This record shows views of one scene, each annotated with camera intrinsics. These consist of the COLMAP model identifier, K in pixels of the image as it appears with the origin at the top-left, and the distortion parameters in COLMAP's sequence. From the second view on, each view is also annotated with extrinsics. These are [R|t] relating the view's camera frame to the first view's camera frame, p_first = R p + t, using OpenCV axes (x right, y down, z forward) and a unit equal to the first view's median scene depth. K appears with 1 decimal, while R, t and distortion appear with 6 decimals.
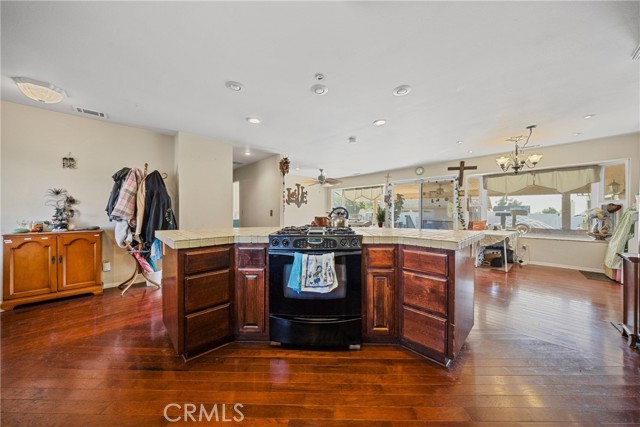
lens RADIAL K [[213.7, 0, 315.1], [0, 213.7, 212.1], [0, 0, 1]] dist [0.001790, -0.000145]
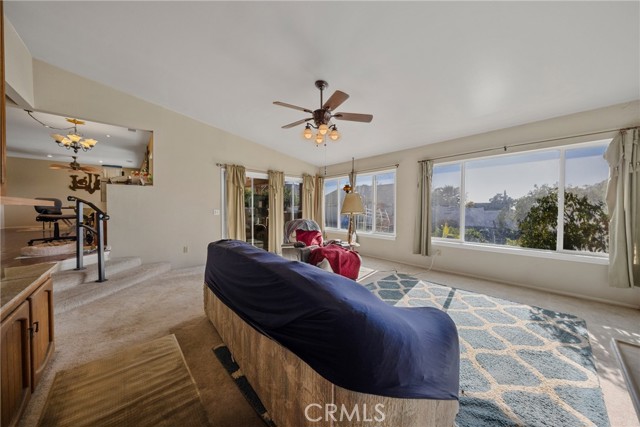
lens RADIAL K [[213.7, 0, 316.3], [0, 213.7, 213.6], [0, 0, 1]] dist [0.001790, -0.000145]
pose [[0.999227, 0.010665, -0.037830, 1.252955], [-0.010071, 0.999823, 0.015870, 0.056703], [0.037992, -0.015477, 0.999158, -0.044279]]
